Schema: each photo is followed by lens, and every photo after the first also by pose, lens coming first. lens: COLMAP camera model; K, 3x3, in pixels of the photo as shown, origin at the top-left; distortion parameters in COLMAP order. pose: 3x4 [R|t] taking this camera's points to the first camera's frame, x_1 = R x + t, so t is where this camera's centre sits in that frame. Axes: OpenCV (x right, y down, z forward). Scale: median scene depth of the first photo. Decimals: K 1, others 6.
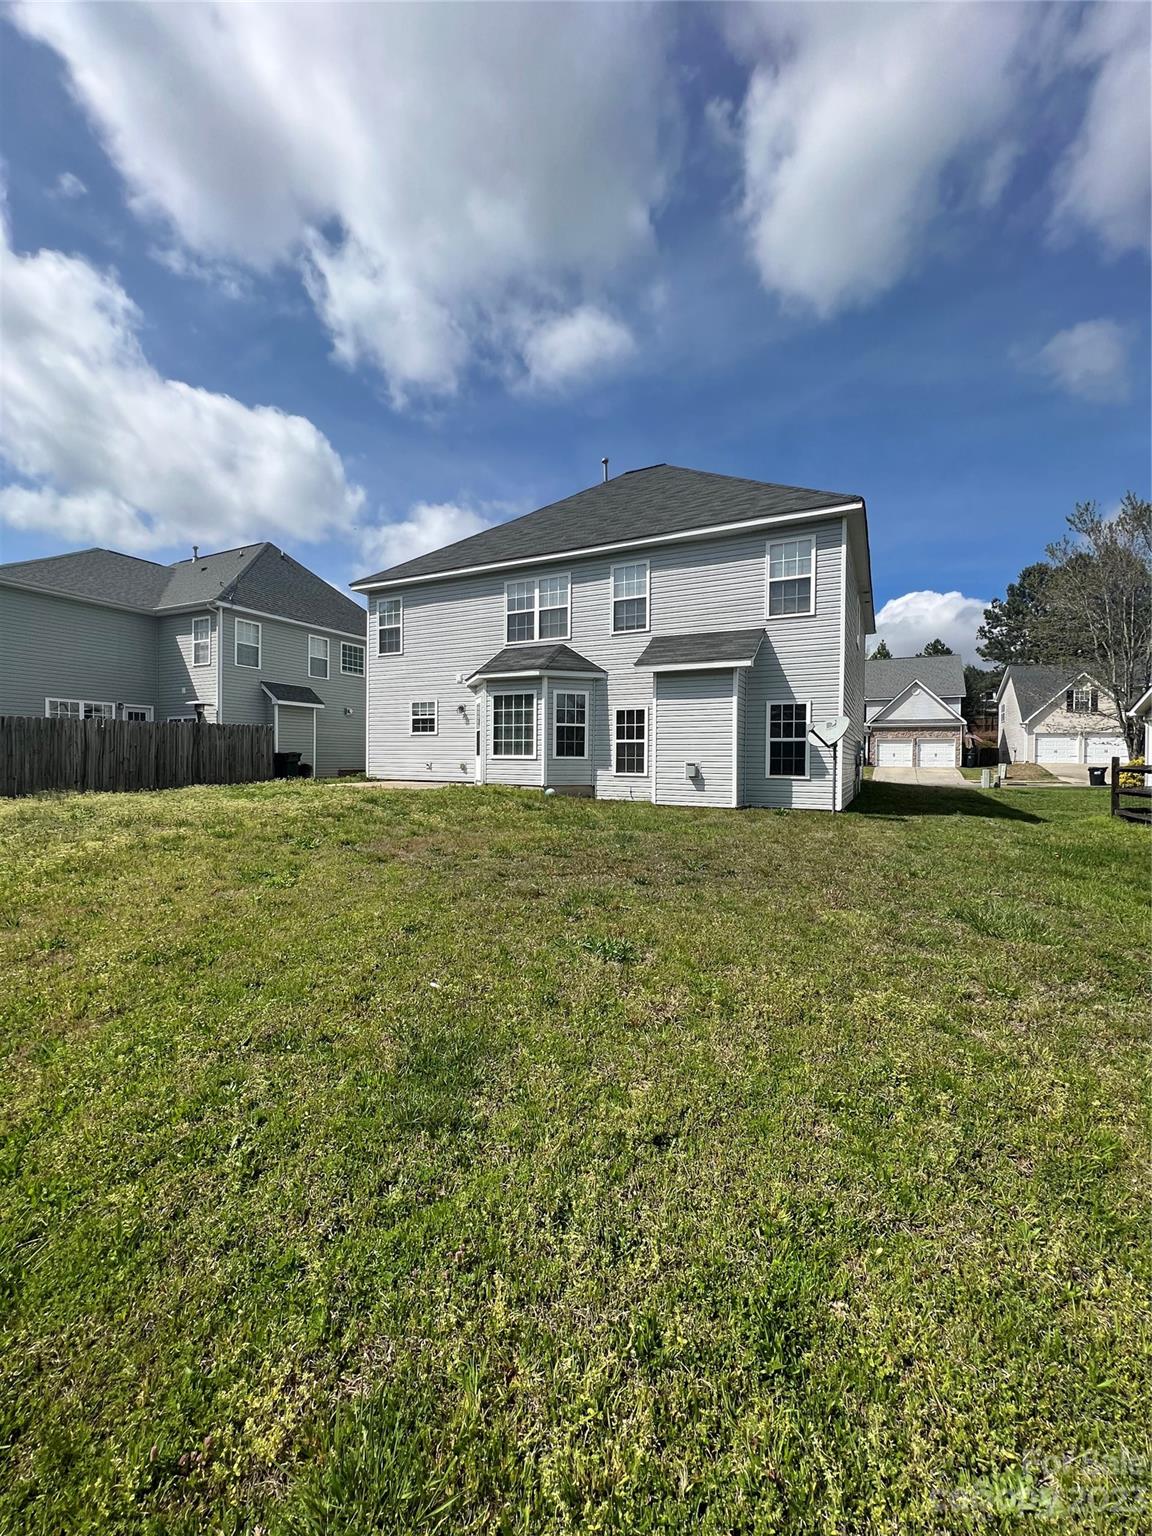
lens RADIAL K [[615.0, 0, 576.0], [0, 615.0, 768.0], [0, 0, 1]] dist [0.002738, 0.000195]
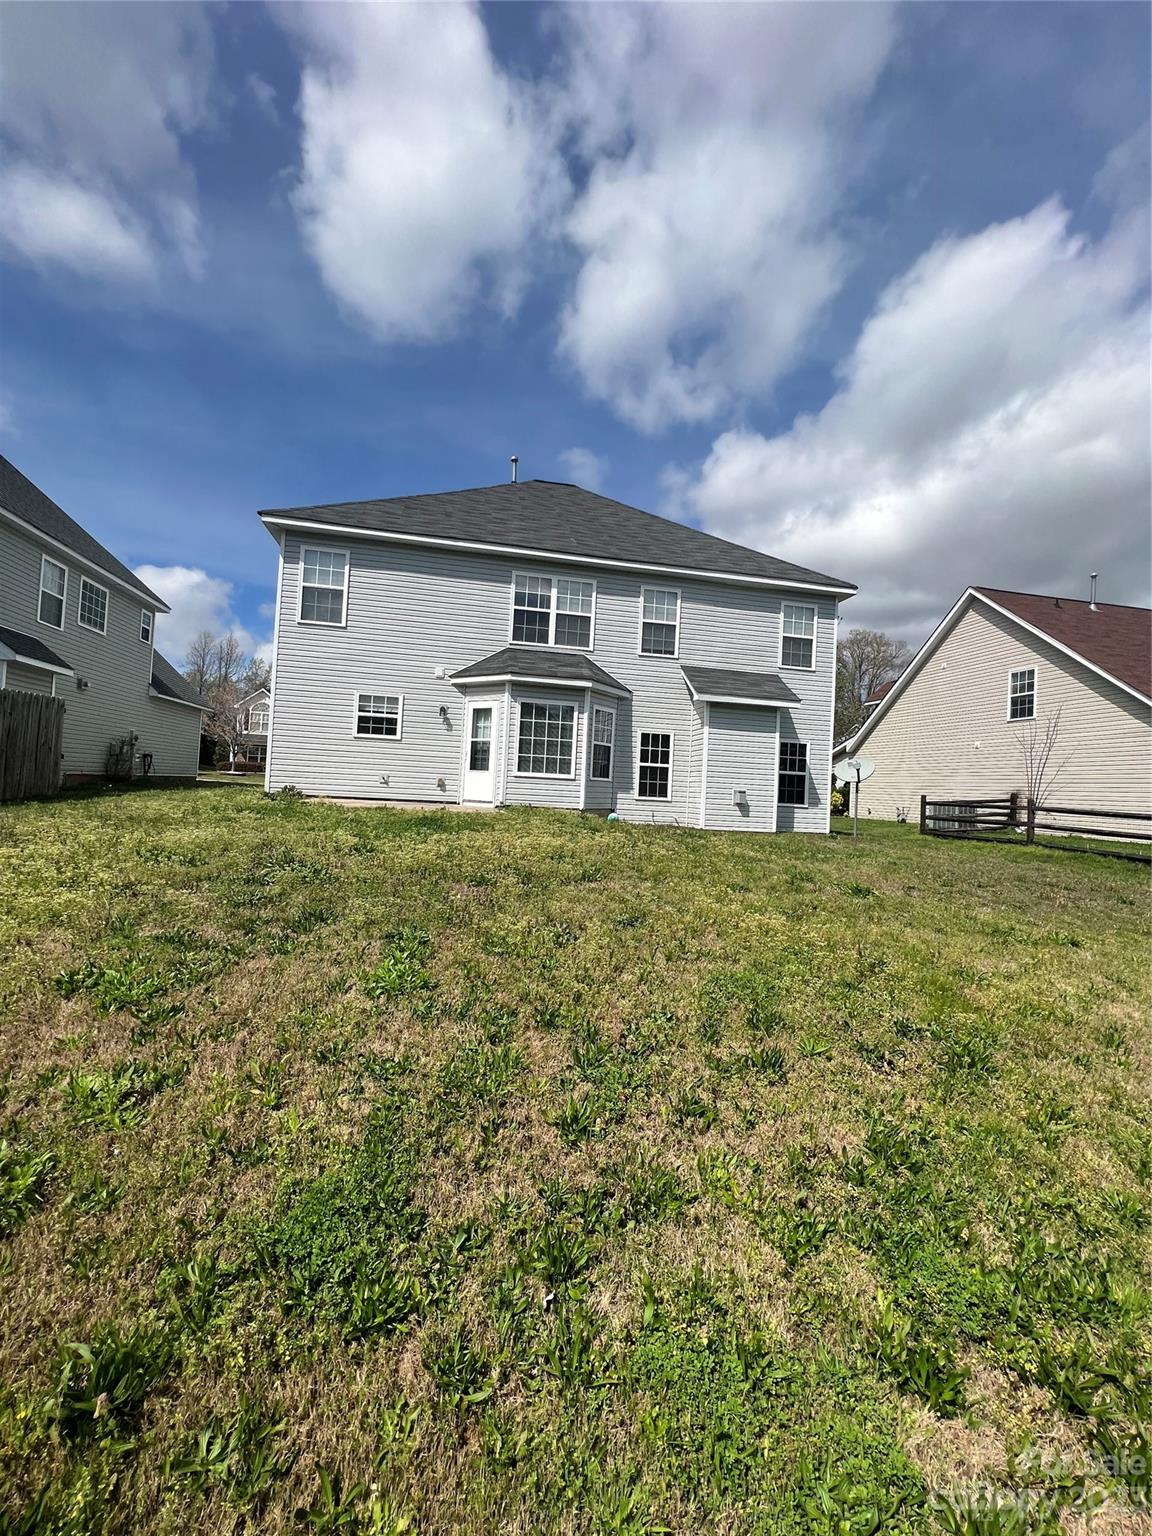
lens RADIAL K [[615.0, 0, 576.0], [0, 615.0, 768.0], [0, 0, 1]] dist [0.002738, 0.000195]
pose [[0.785552, 0.049385, 0.616822, -0.614769], [-0.037463, 0.998777, -0.032255, -0.002197], [-0.617661, 0.002230, 0.786441, 0.293164]]
